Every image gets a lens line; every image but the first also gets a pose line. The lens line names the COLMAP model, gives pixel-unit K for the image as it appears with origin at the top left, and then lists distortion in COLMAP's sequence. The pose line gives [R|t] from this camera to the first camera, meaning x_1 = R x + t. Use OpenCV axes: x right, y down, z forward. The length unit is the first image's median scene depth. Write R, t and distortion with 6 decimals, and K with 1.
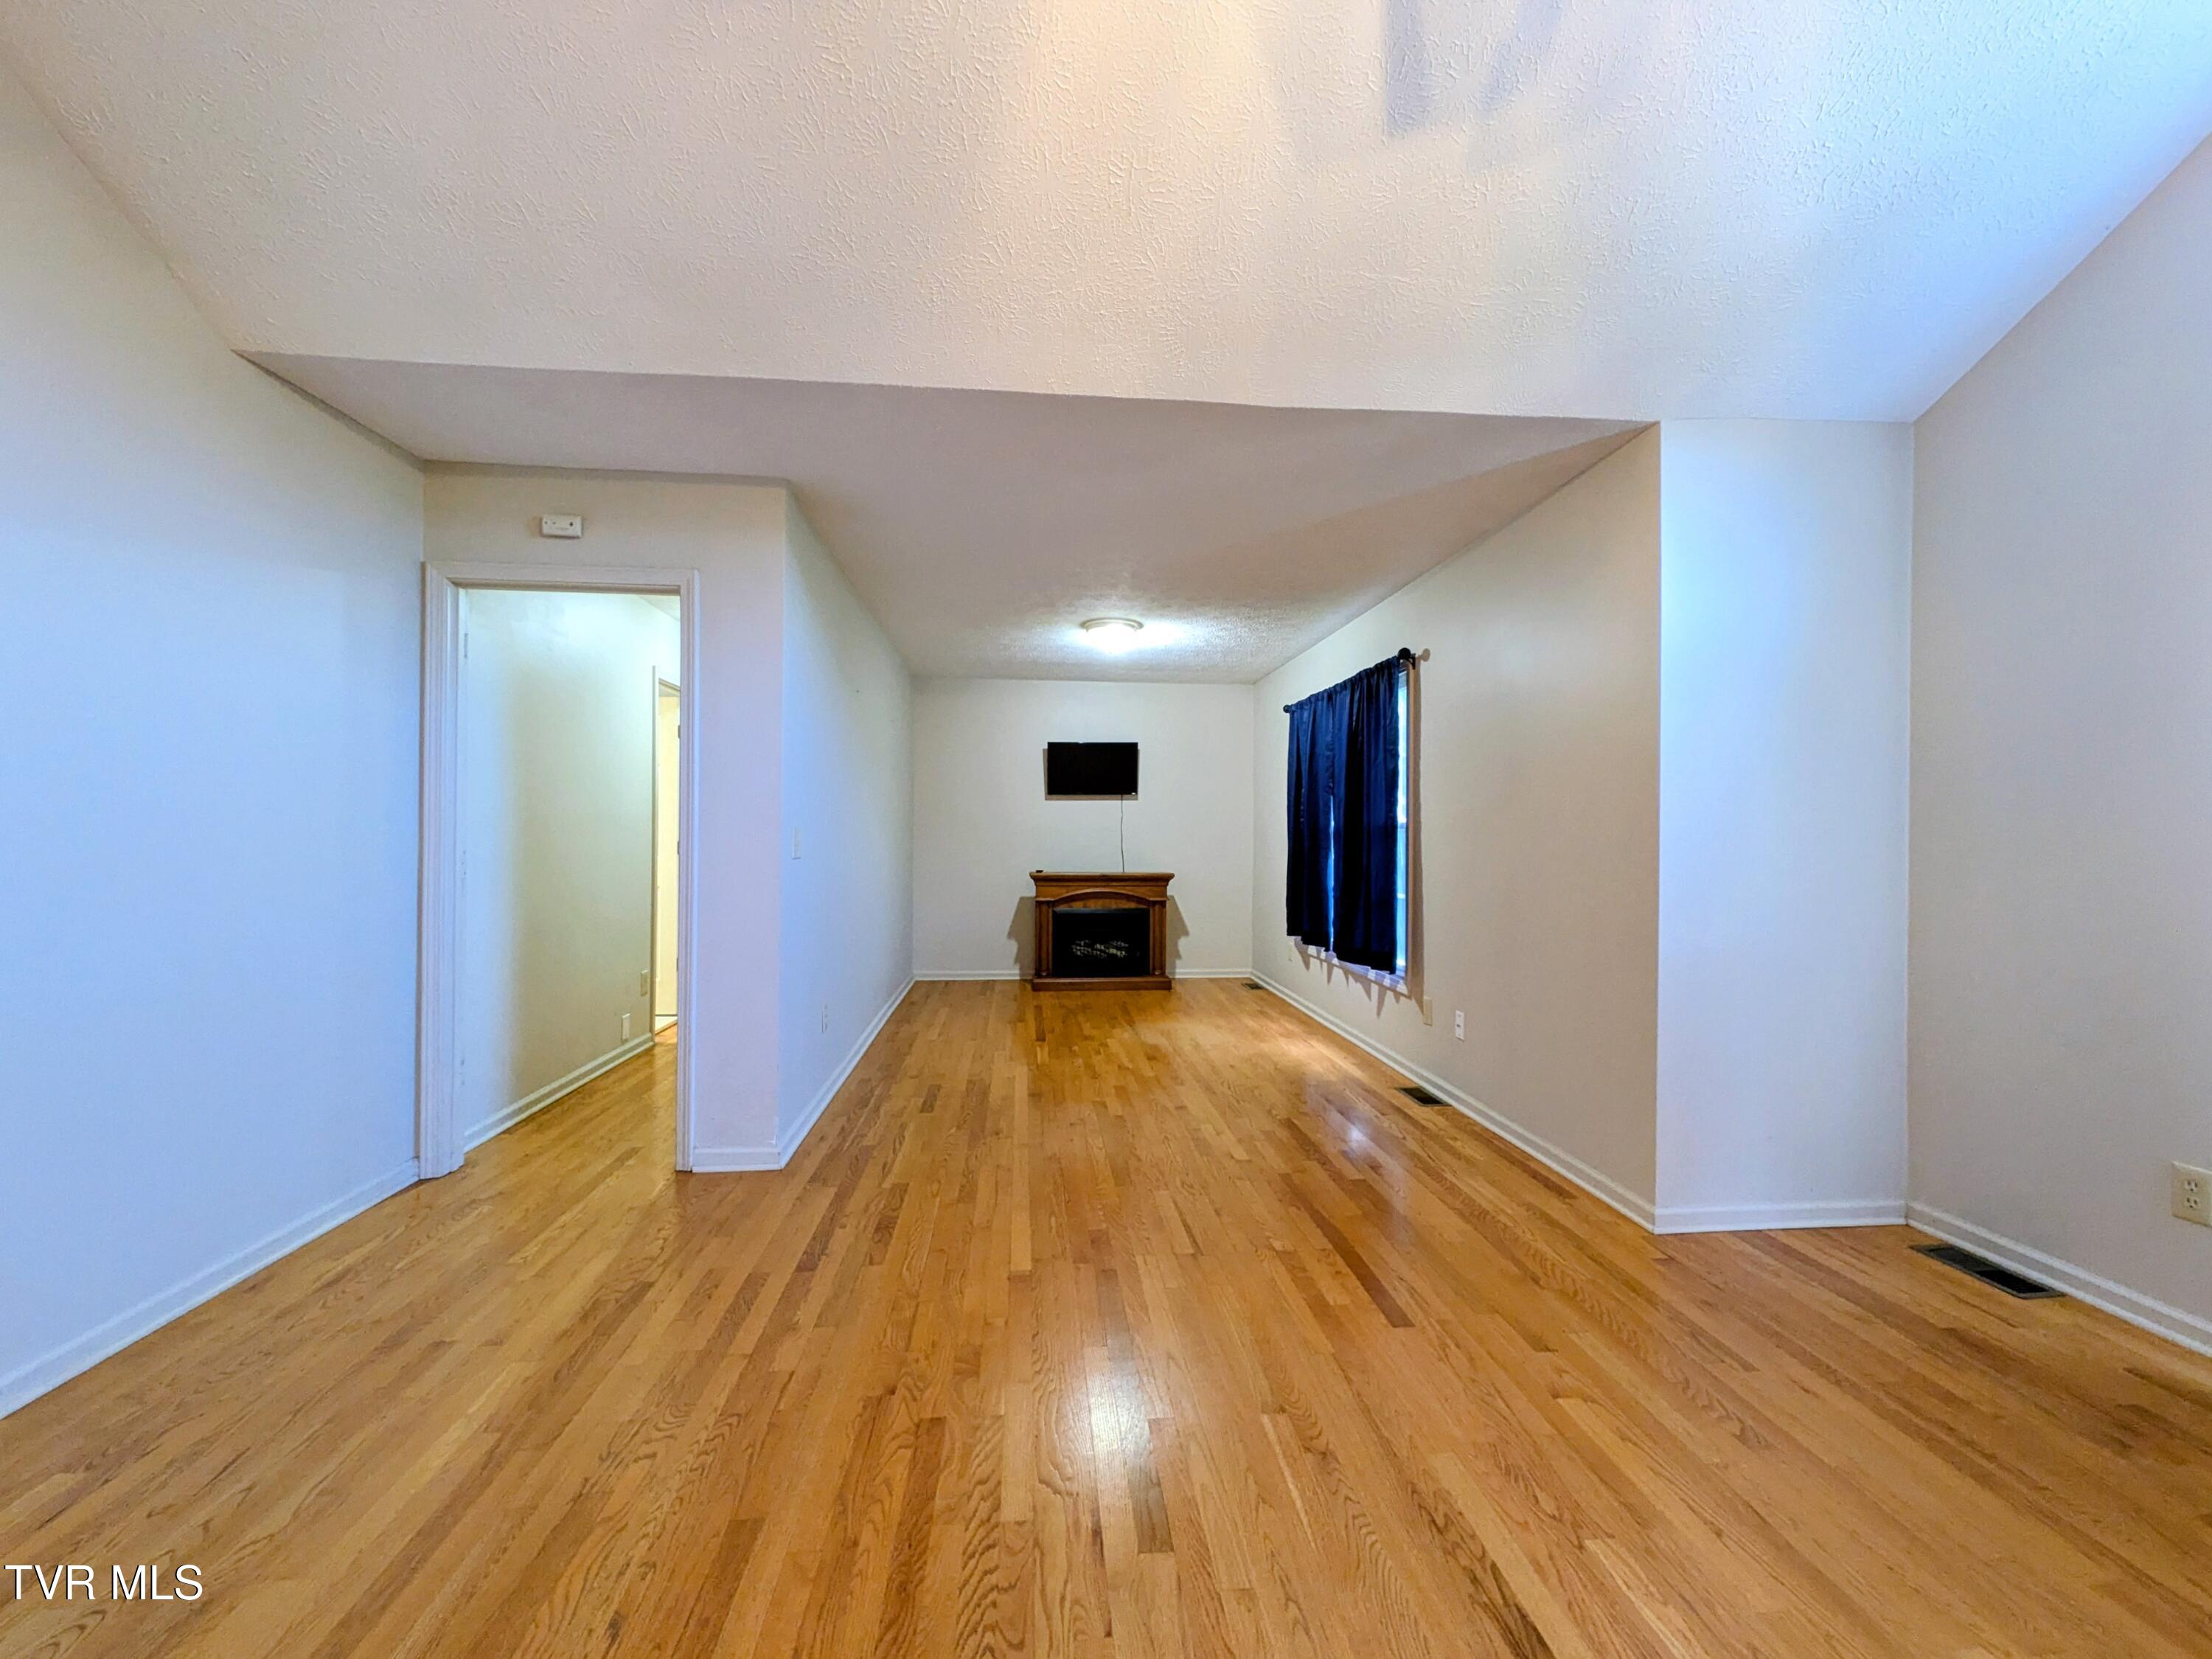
lens RADIAL K [[866.8, 0, 1110.4], [0, 866.8, 832.8], [0, 0, 1]] dist [0.008931, -0.000269]
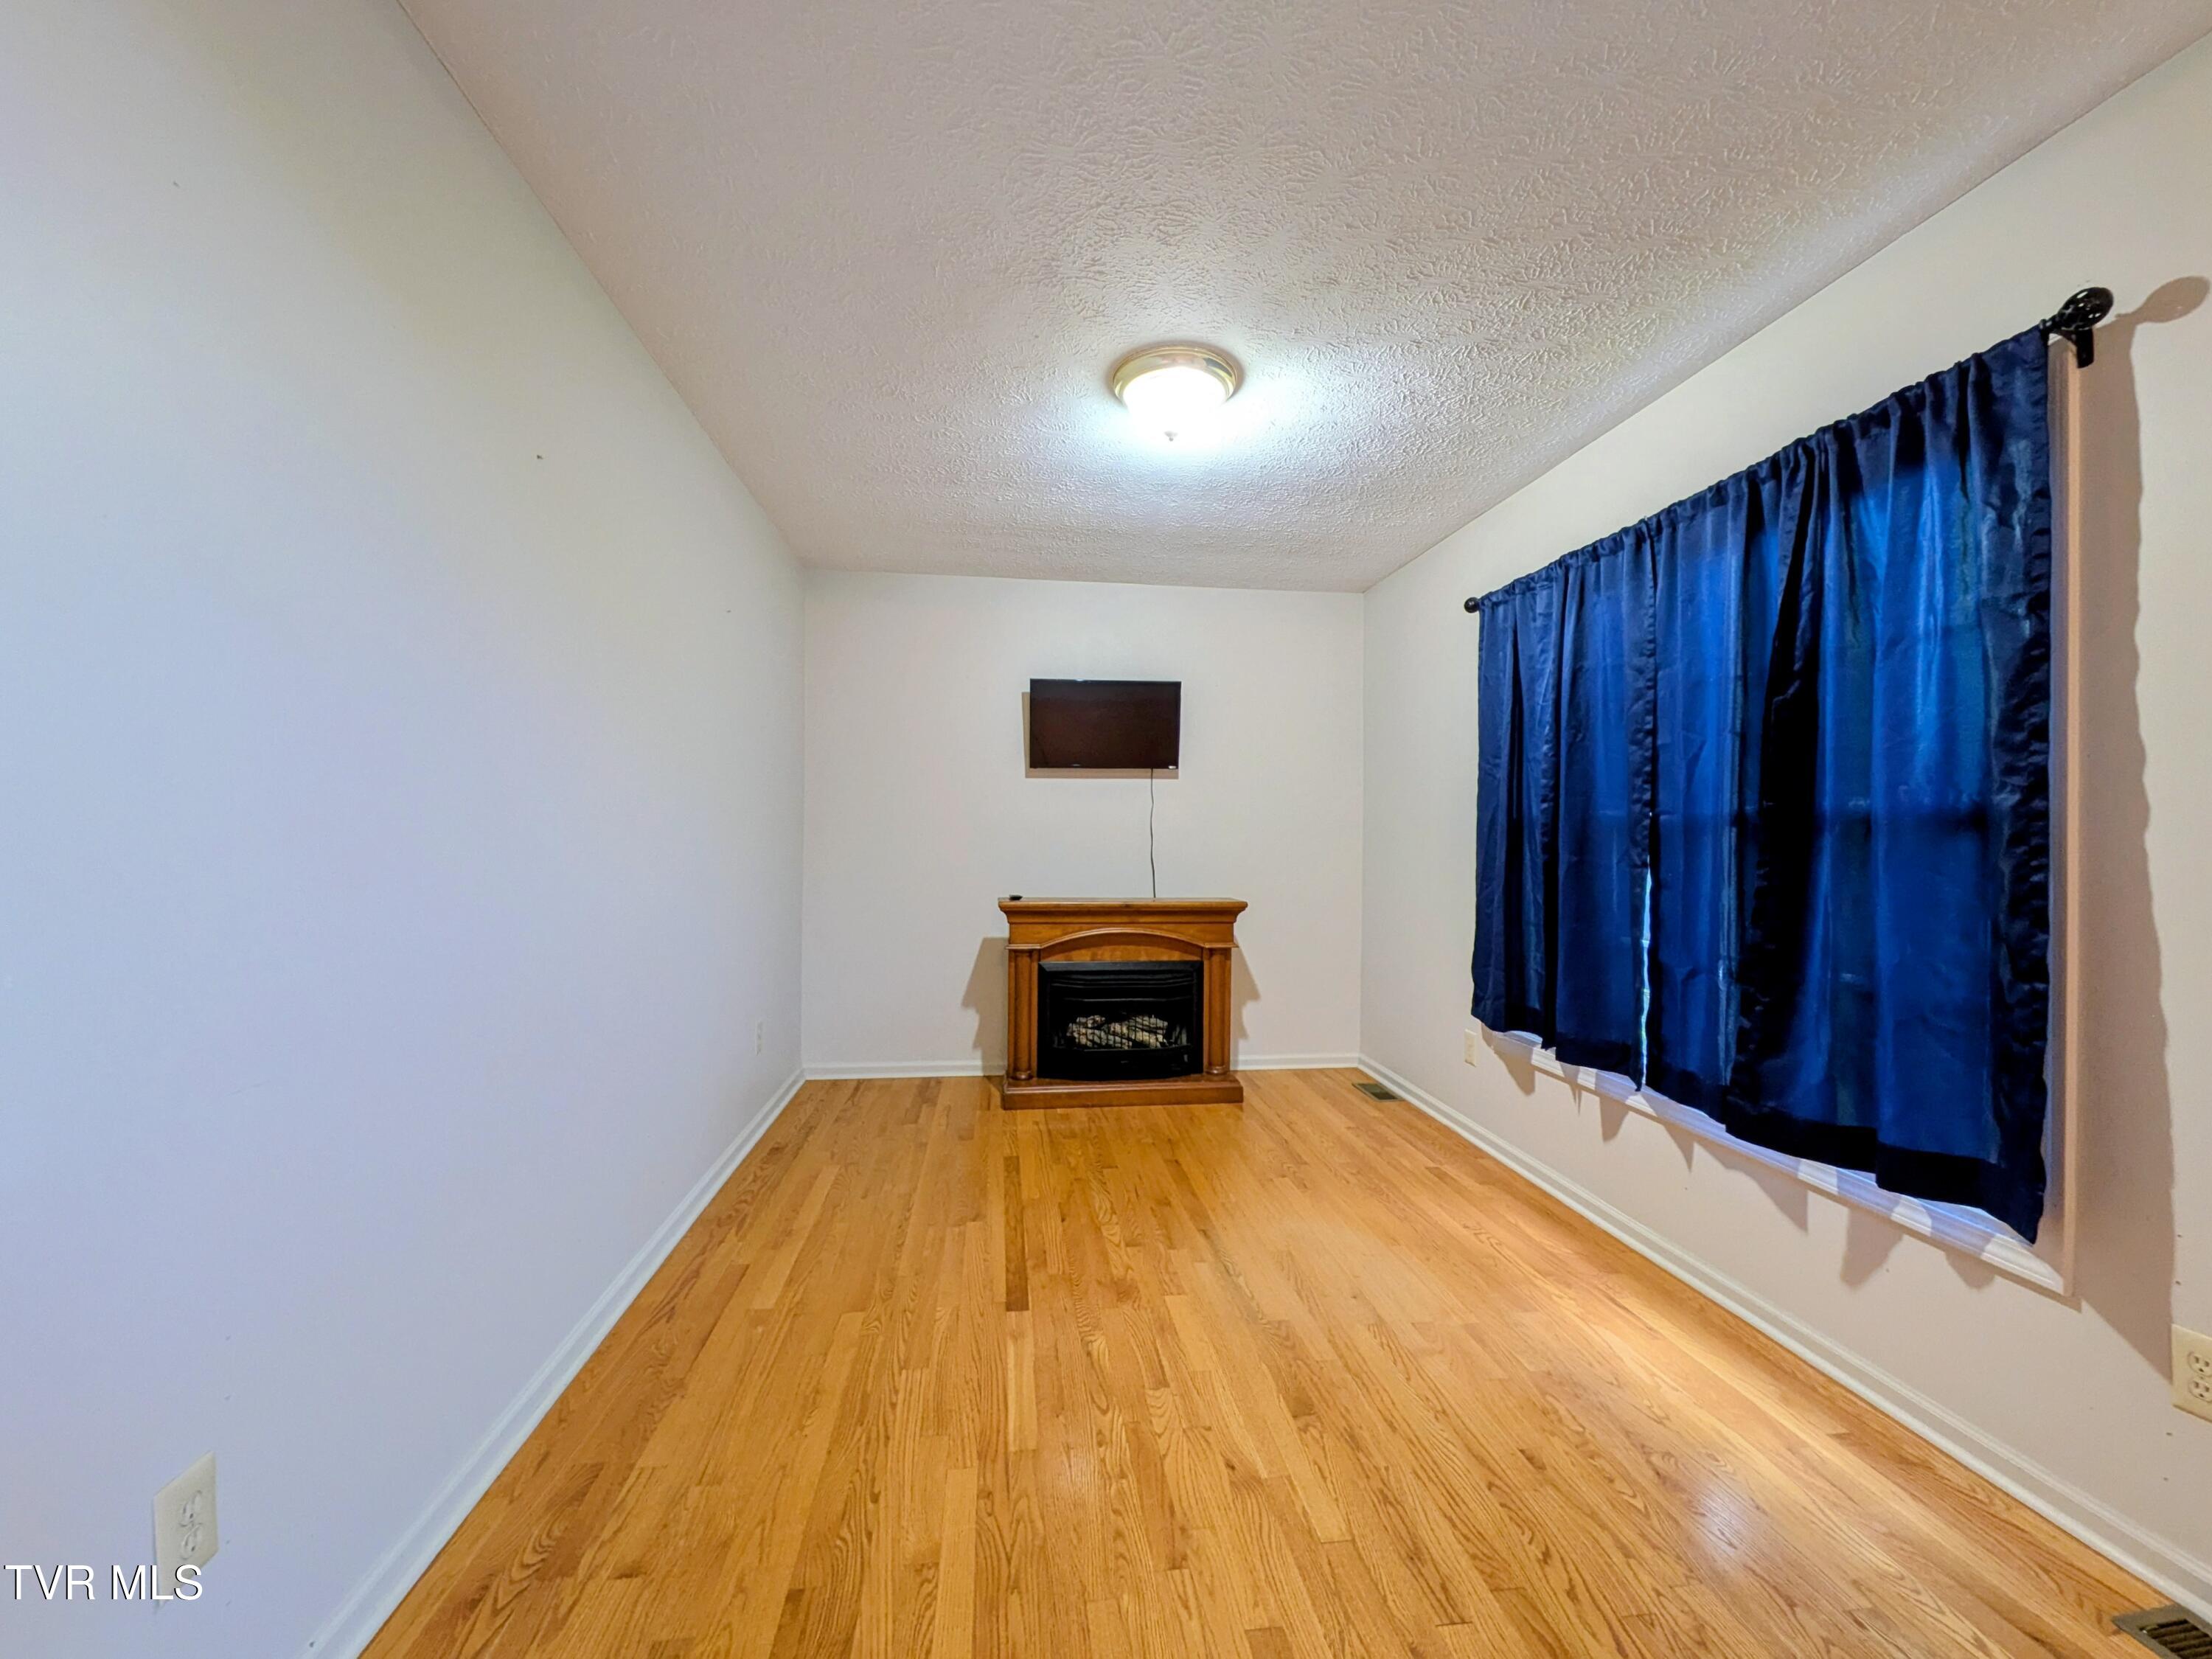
lens RADIAL K [[866.8, 0, 1110.4], [0, 866.8, 832.8], [0, 0, 1]] dist [0.008931, -0.000269]
pose [[0.999643, 0.003321, 0.026497, -0.039815], [-0.003305, 0.999994, -0.000635, 0.001078], [-0.026499, 0.000547, 0.999649, 0.489792]]
